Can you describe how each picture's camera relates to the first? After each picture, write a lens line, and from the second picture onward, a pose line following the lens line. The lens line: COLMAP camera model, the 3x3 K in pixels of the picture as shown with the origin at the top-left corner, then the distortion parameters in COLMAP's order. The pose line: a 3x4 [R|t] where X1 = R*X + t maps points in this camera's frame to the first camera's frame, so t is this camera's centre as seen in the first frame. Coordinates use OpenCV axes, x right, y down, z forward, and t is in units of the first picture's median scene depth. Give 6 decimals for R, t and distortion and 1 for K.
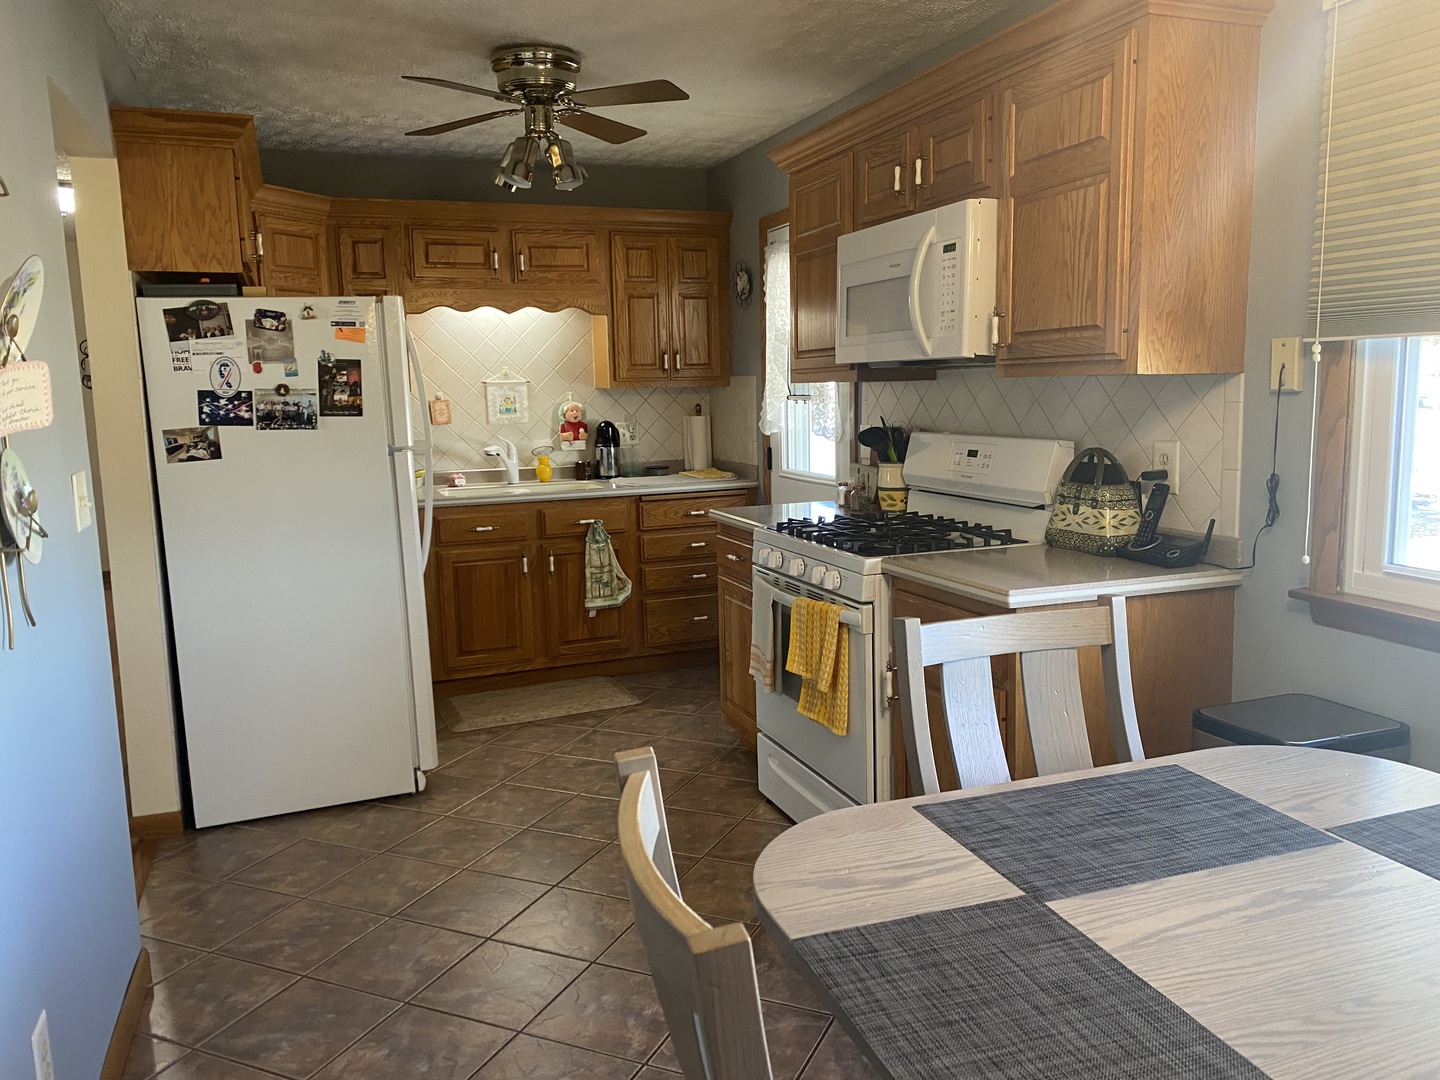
lens RADIAL K [[1093.2, 0, 759.8], [0, 1093.2, 542.9], [0, 0, 1]] dist [0.040313, -0.043855]
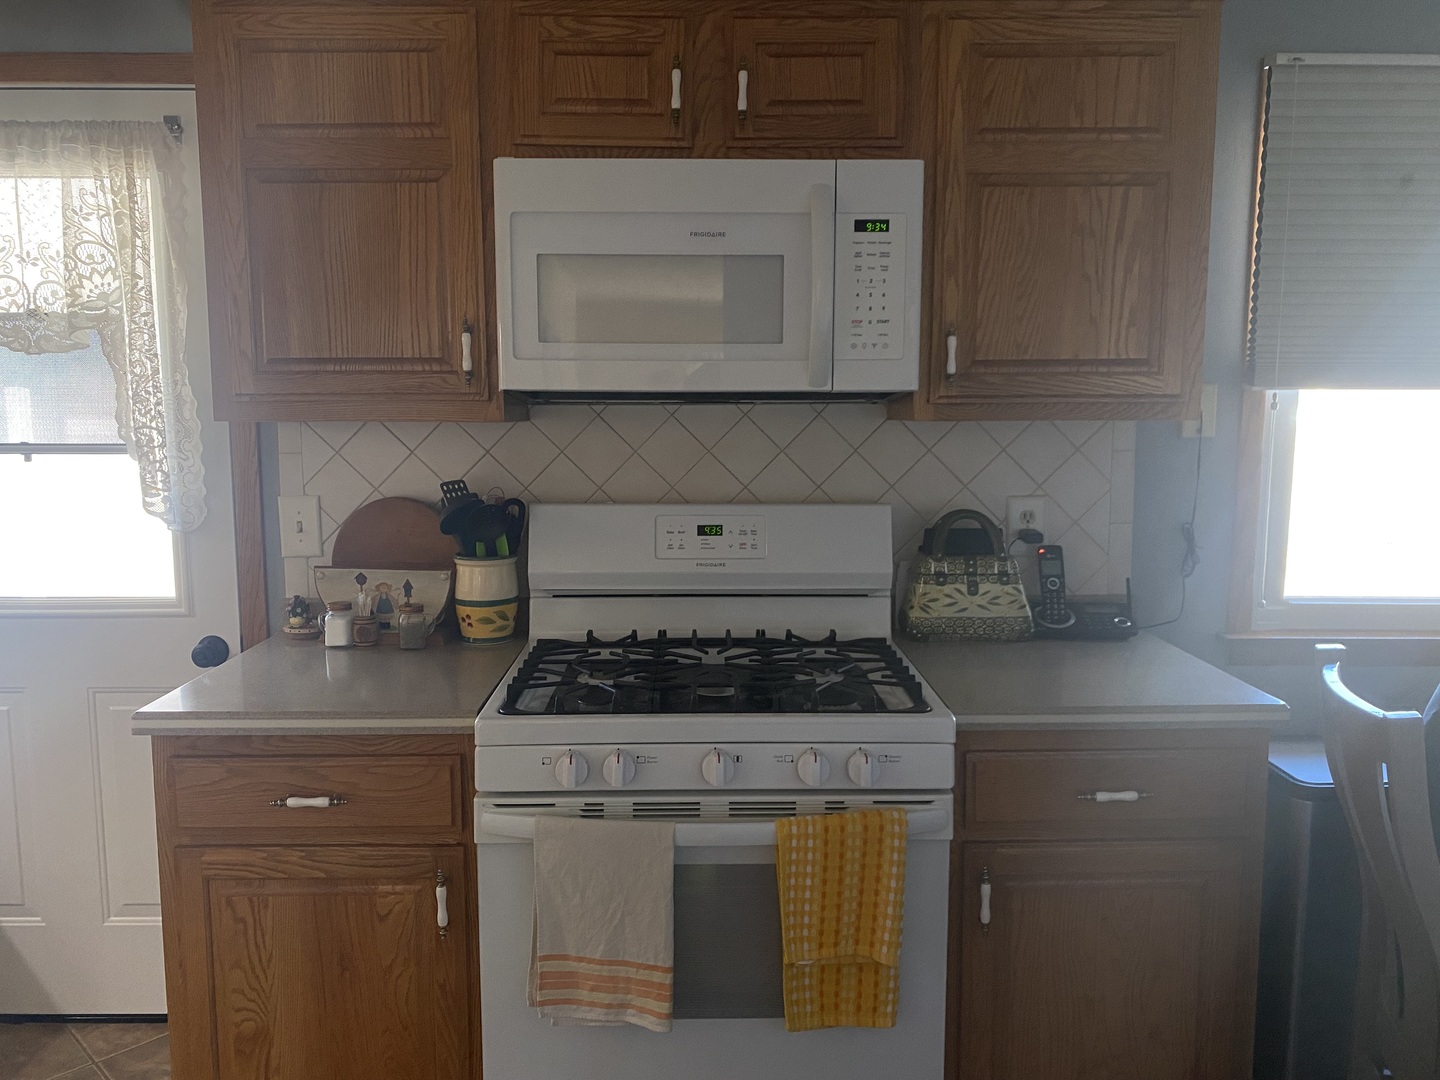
lens RADIAL K [[1093.2, 0, 713.5], [0, 1093.2, 532.4], [0, 0, 1]] dist [0.040313, -0.043855]
pose [[0.371607, -0.092310, 0.923790, -0.288730], [0.125994, 0.990853, 0.048329, -0.076103], [-0.919801, 0.098433, 0.379838, 0.502236]]
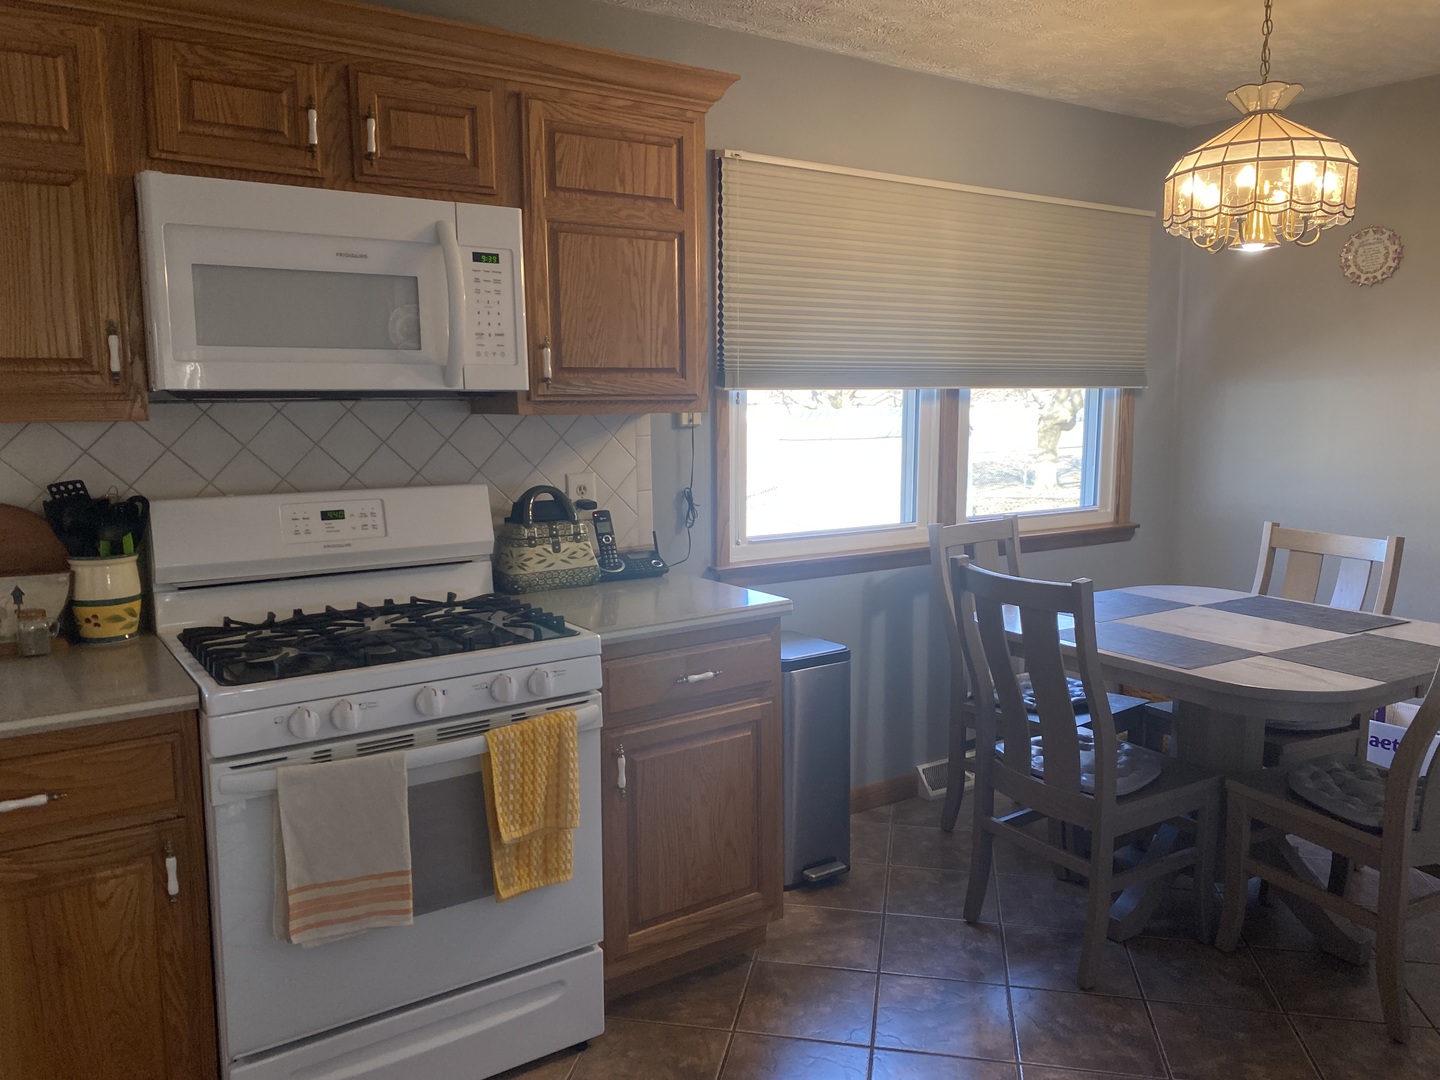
lens RADIAL K [[1093.2, 0, 720.7], [0, 1093.2, 526.9], [0, 0, 1]] dist [0.040313, -0.043855]
pose [[-0.201667, -0.099059, 0.974432, -0.401832], [0.149422, 0.980116, 0.130561, -0.089489], [-0.967989, 0.171932, -0.182856, 0.596434]]
